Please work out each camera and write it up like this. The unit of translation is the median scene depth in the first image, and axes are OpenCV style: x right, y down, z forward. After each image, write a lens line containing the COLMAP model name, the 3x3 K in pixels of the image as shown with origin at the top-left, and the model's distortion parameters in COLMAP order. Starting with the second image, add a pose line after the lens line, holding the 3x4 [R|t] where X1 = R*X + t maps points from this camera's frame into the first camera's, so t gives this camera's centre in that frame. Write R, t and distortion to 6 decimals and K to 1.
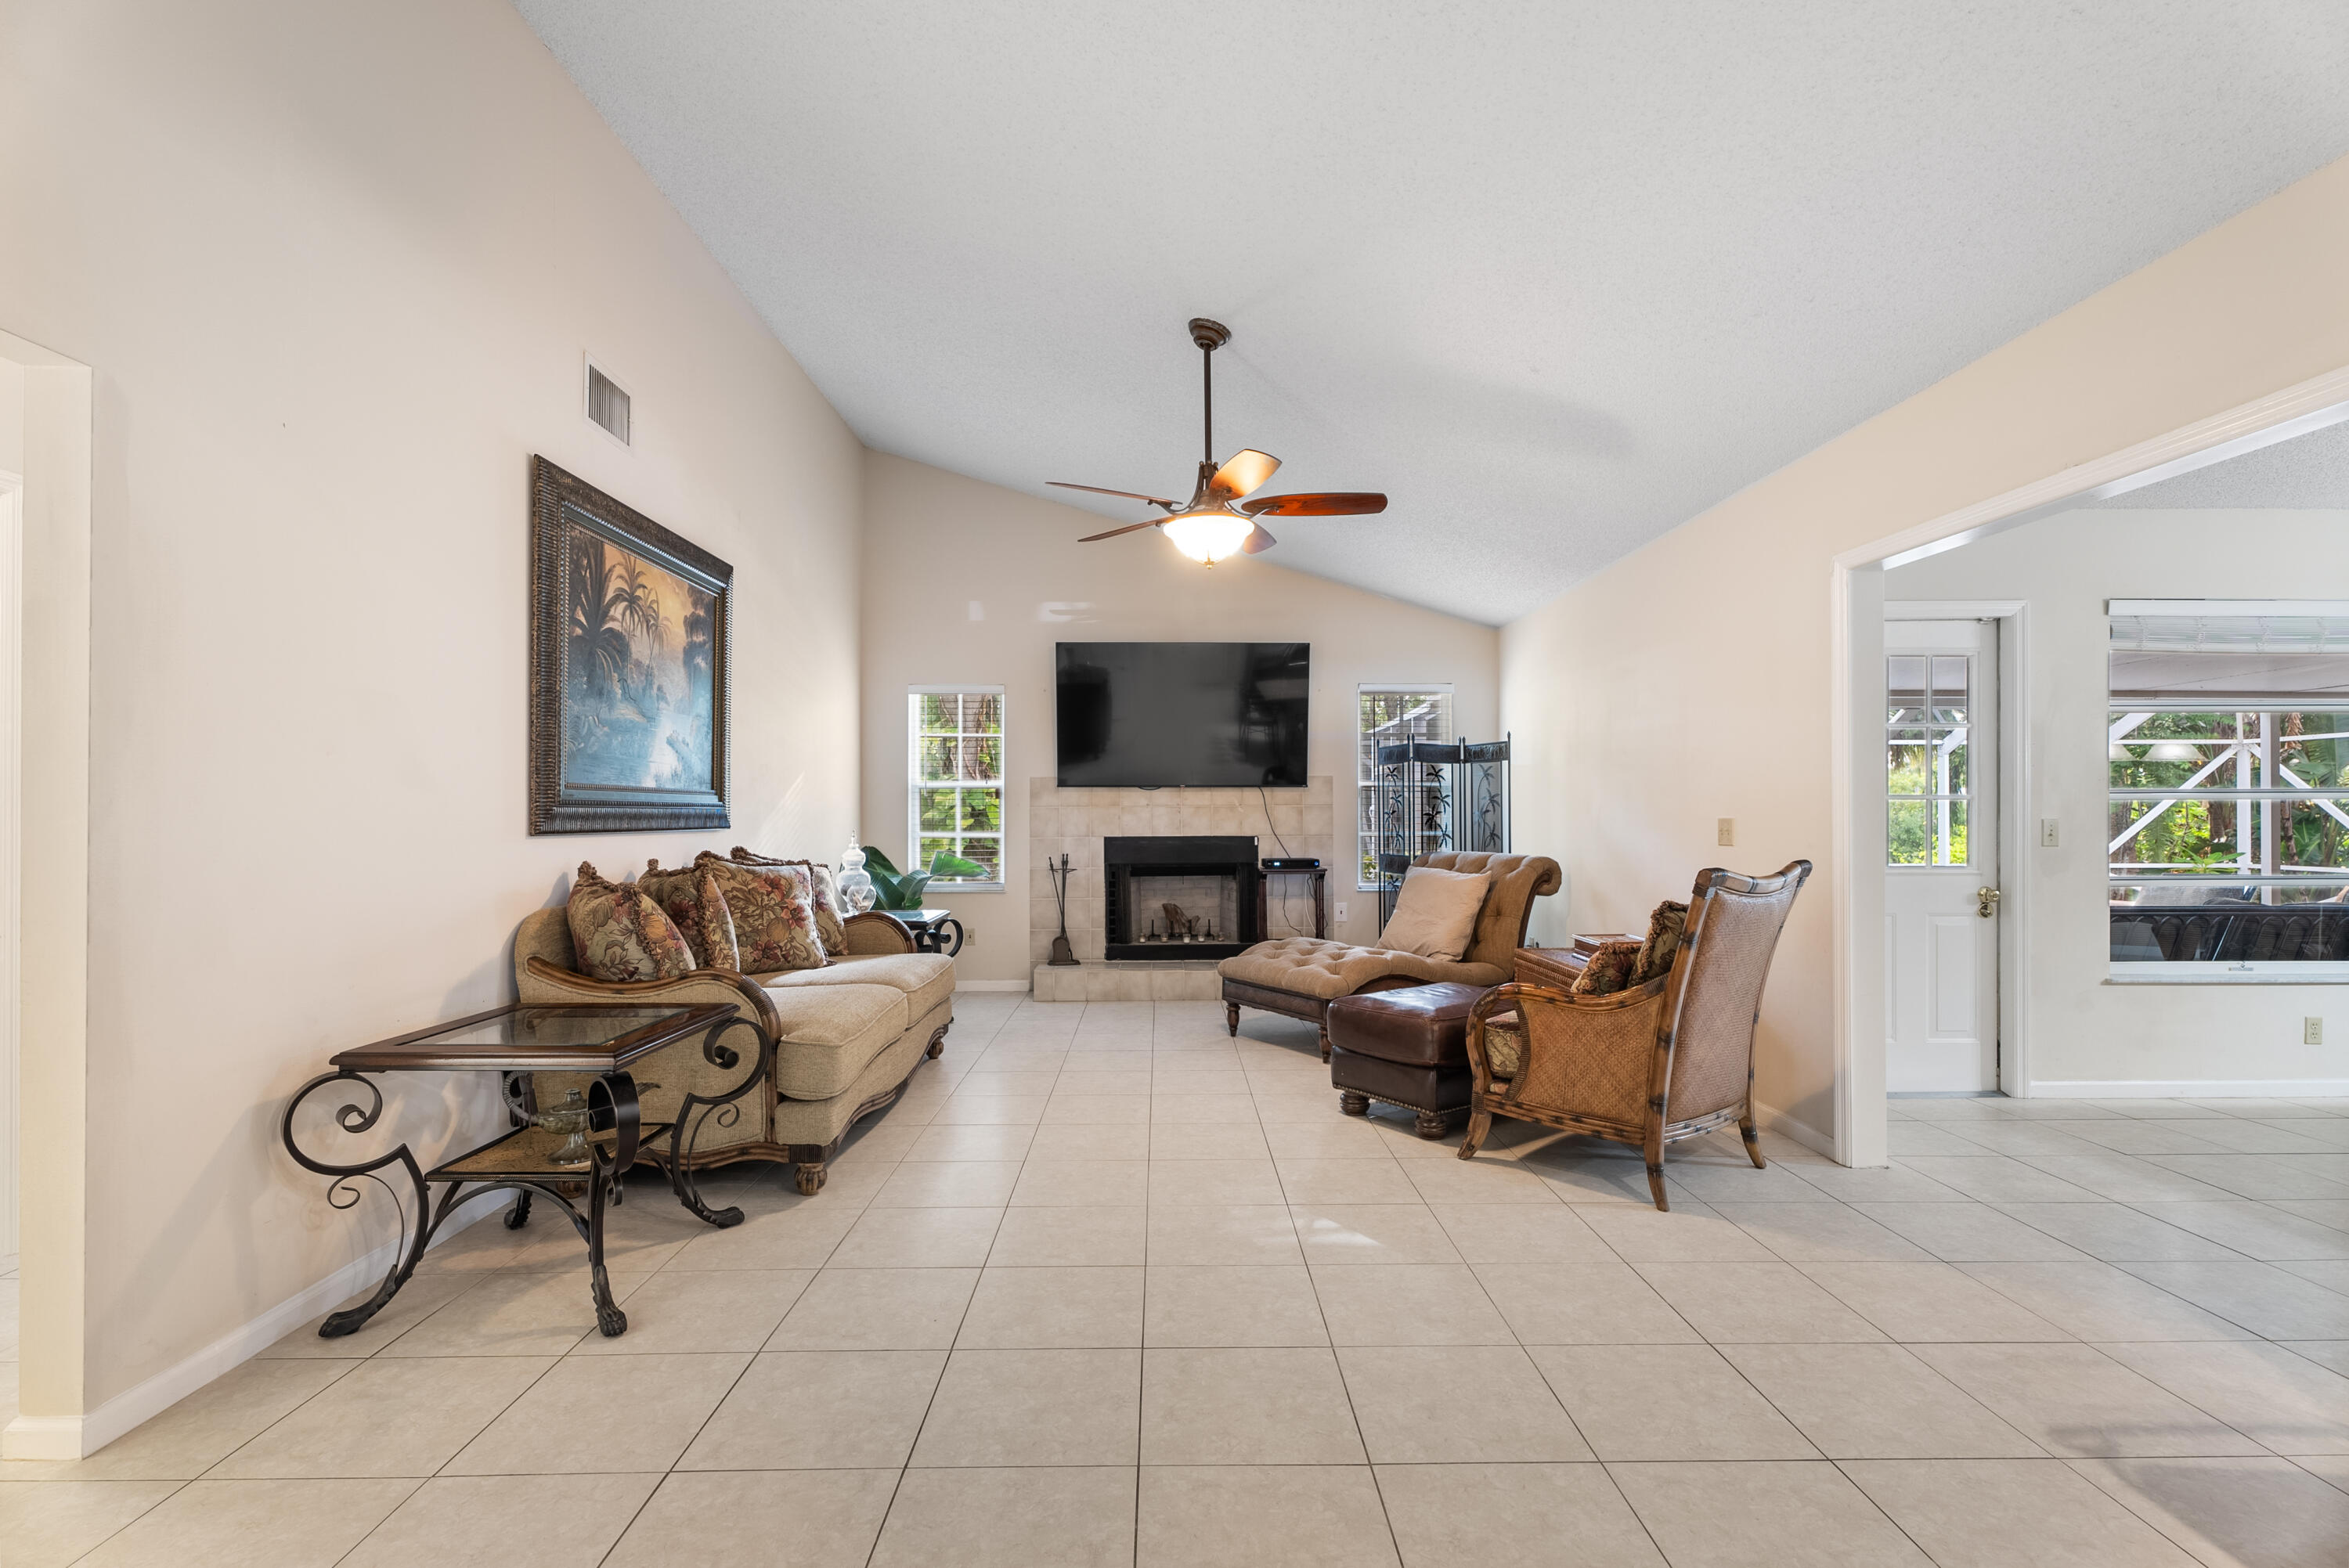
lens RADIAL K [[1063.3, 0, 1170.8], [0, 1063.3, 810.2], [0, 0, 1]] dist [0.002672, 0.000293]
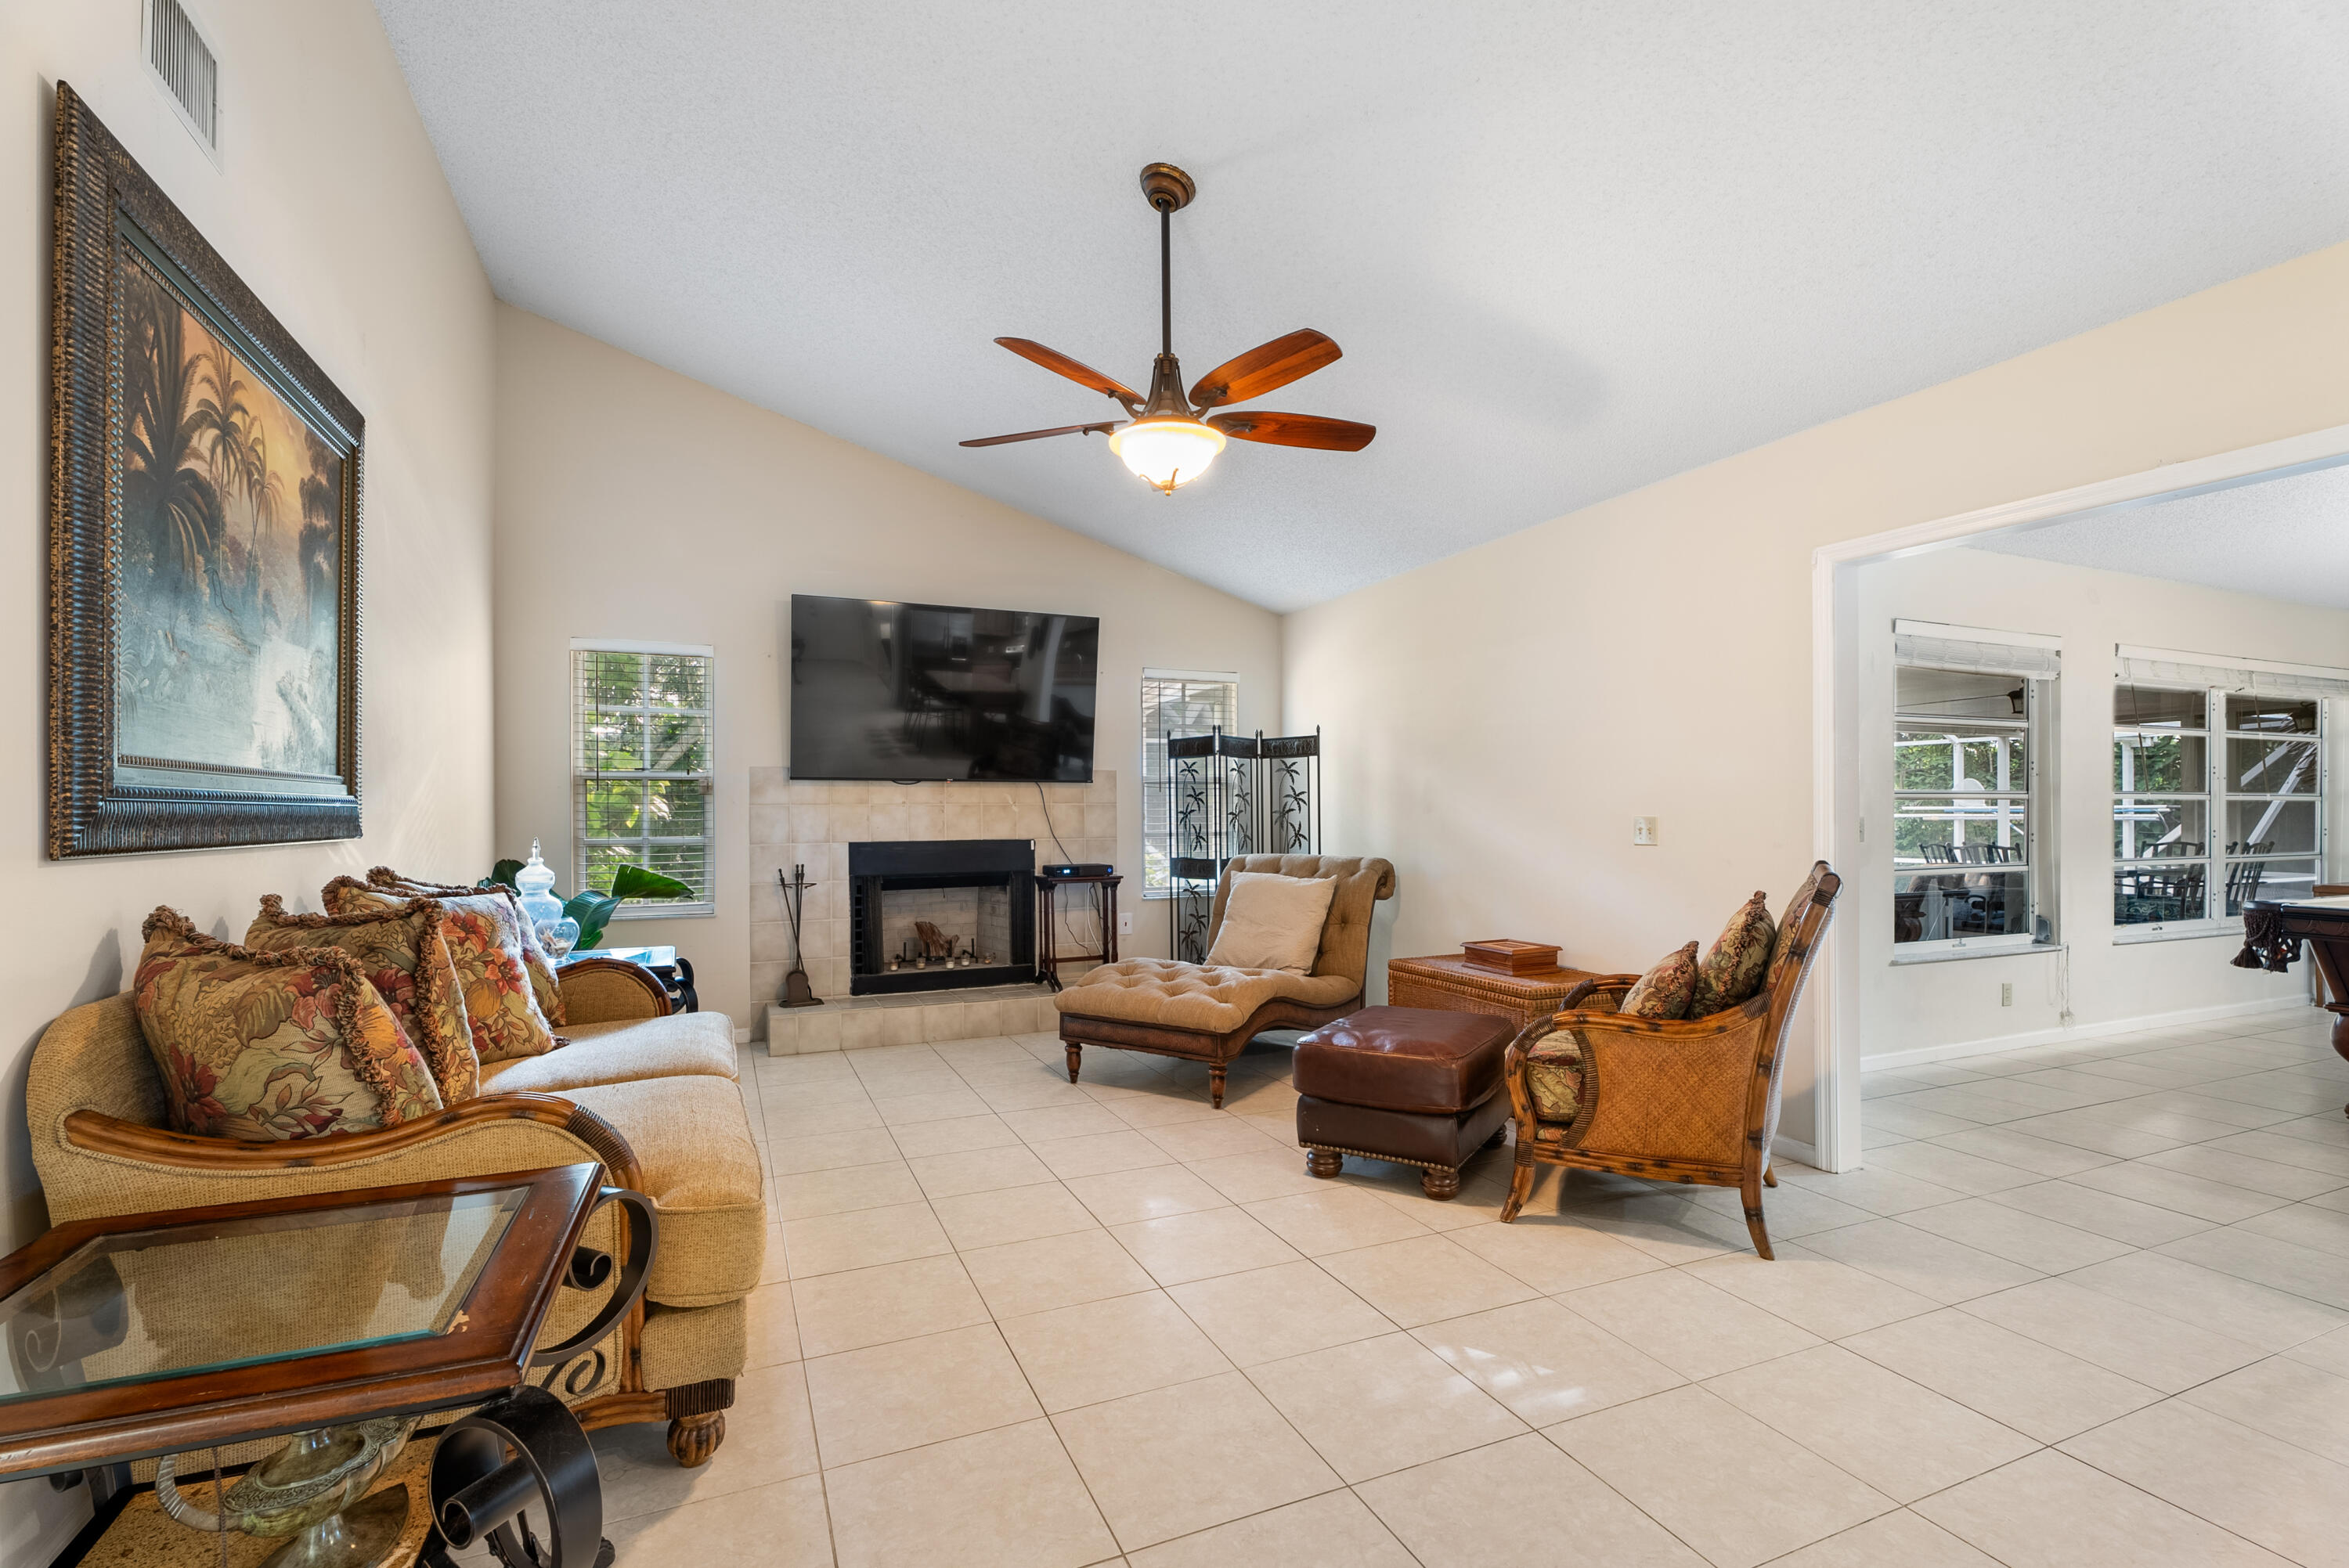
lens RADIAL K [[1062.8, 0, 1171.4], [0, 1062.8, 814.4], [0, 0, 1]] dist [0.002543, -0.001062]
pose [[0.920951, -0.001779, 0.389674, -0.244848], [0.000041, 0.999990, 0.004469, 0.000827], [-0.389678, -0.004100, 0.920942, 0.269959]]
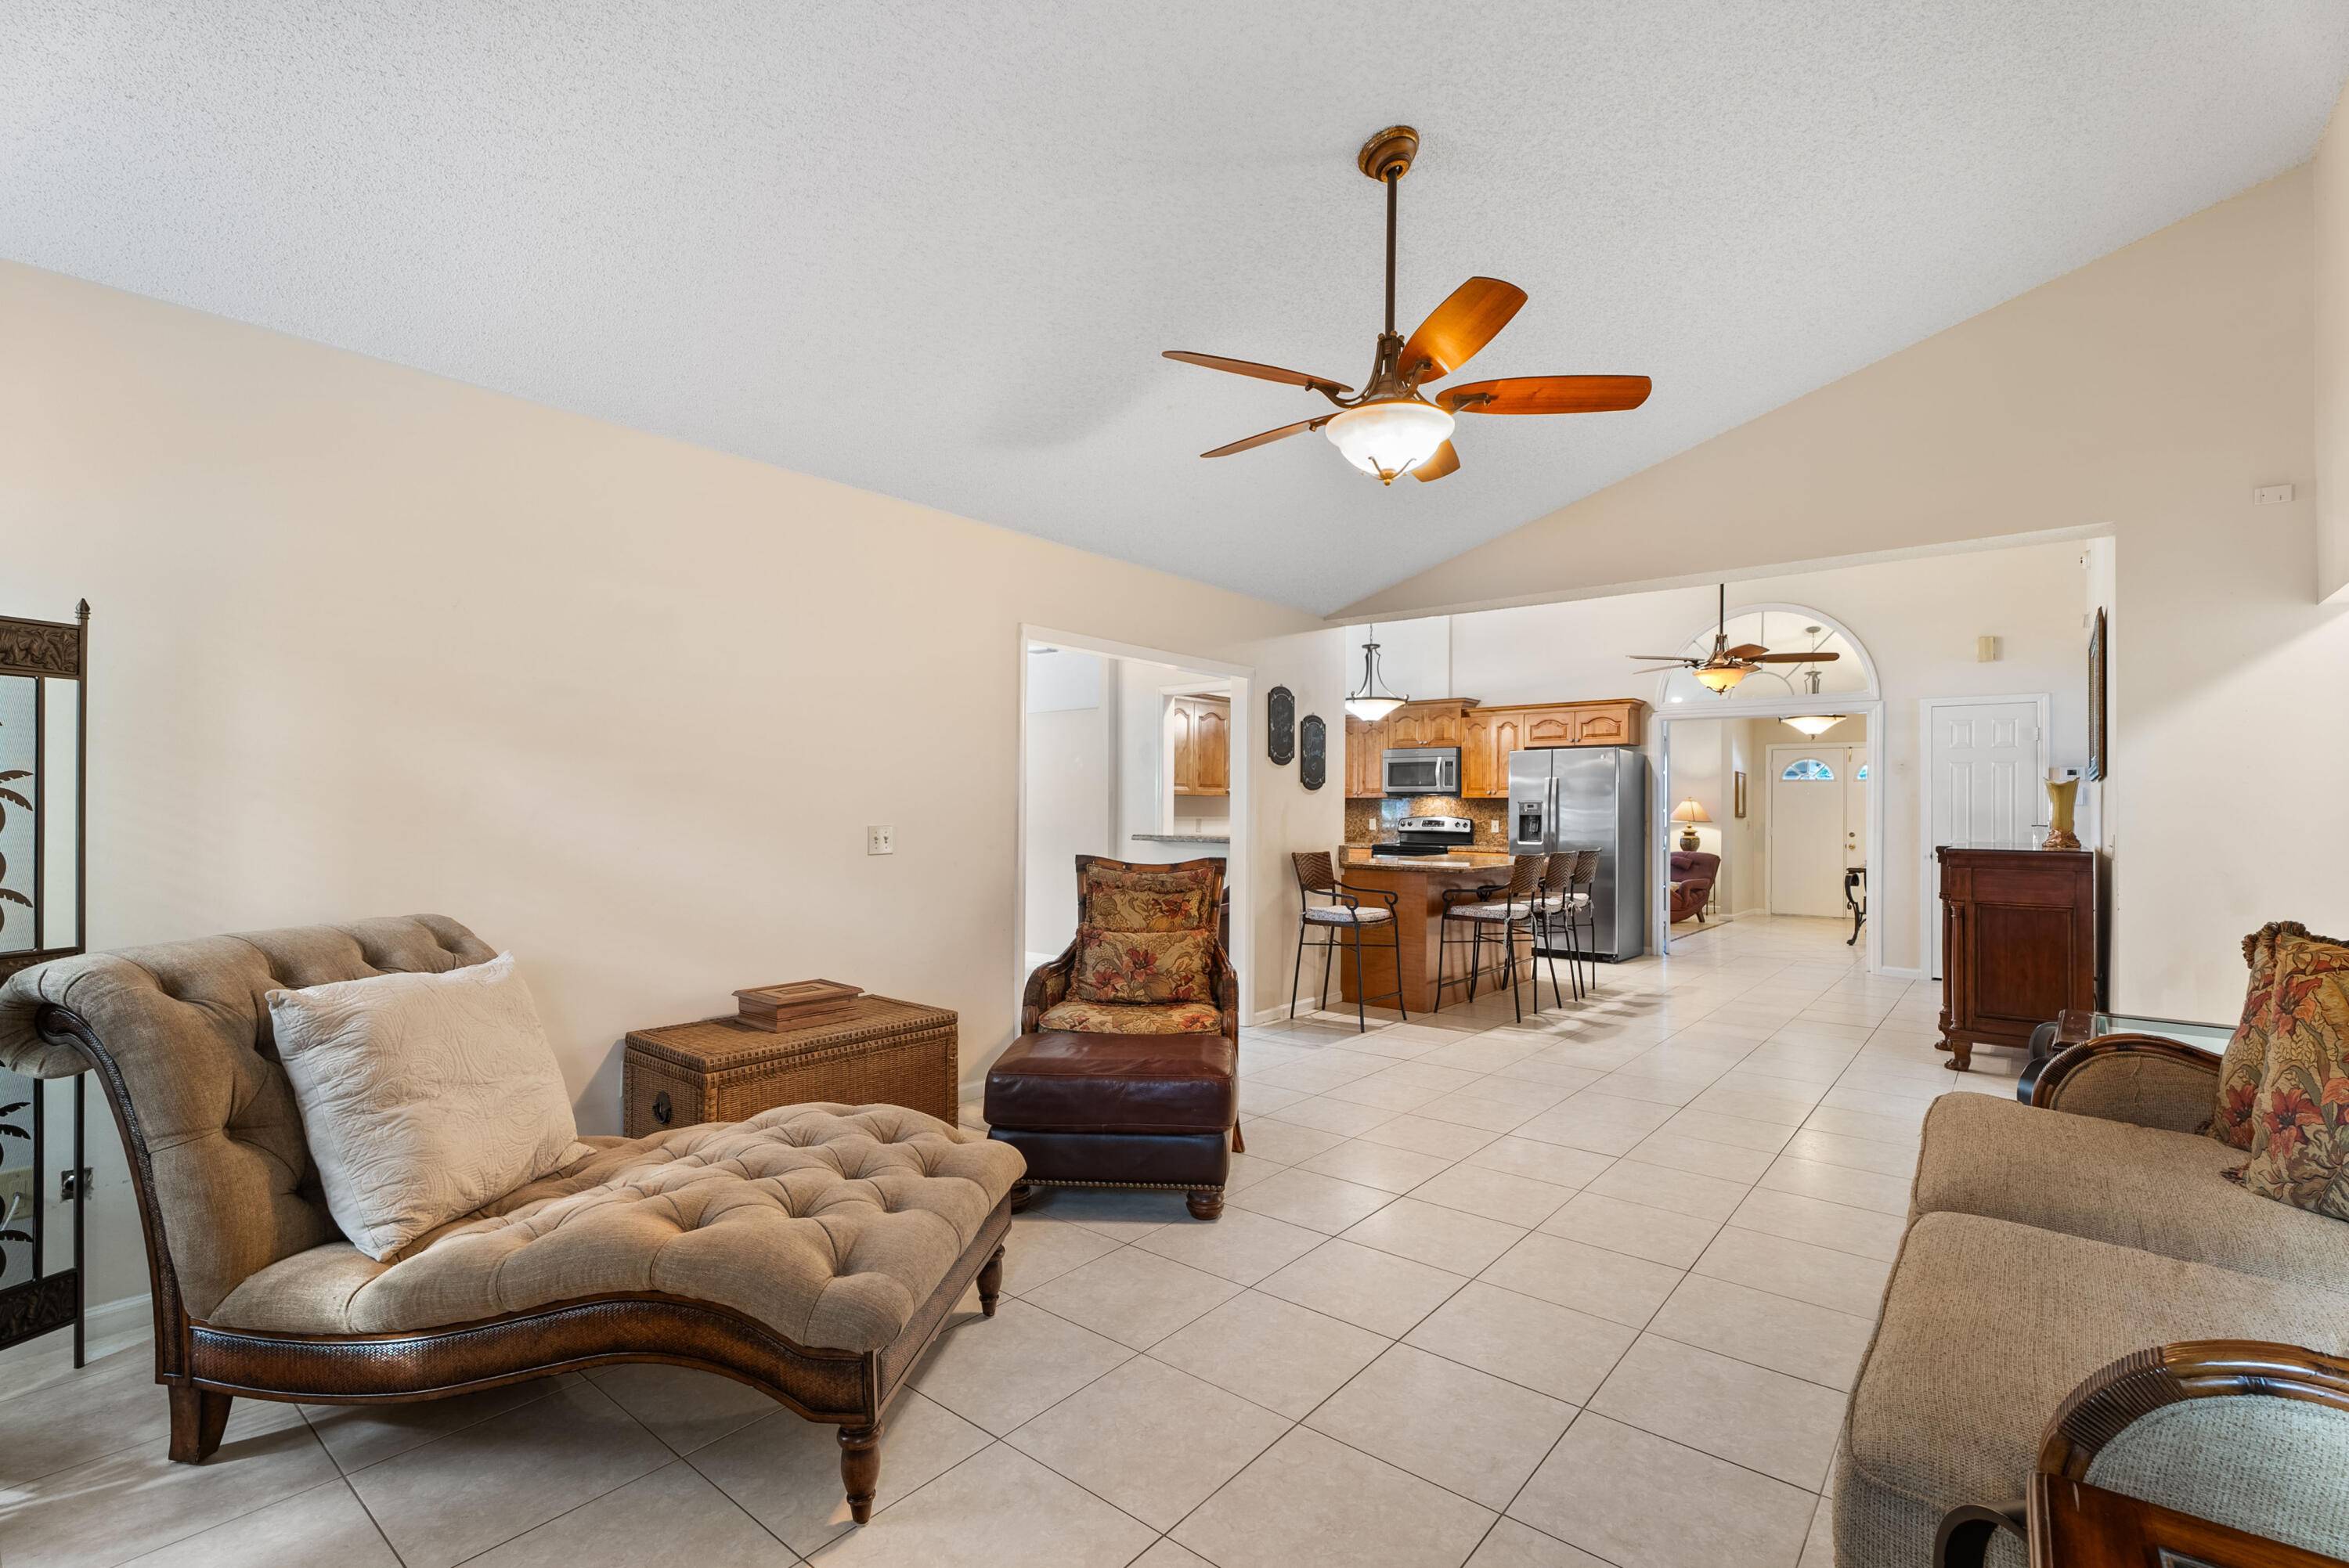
lens RADIAL K [[1063.3, 0, 1170.8], [0, 1063.3, 810.2], [0, 0, 1]] dist [0.002672, 0.000293]
pose [[-0.765964, -0.004333, 0.642869, -0.285008], [-0.005153, 0.999987, 0.000600, -0.007751], [-0.642863, -0.002853, -0.765976, 1.514918]]
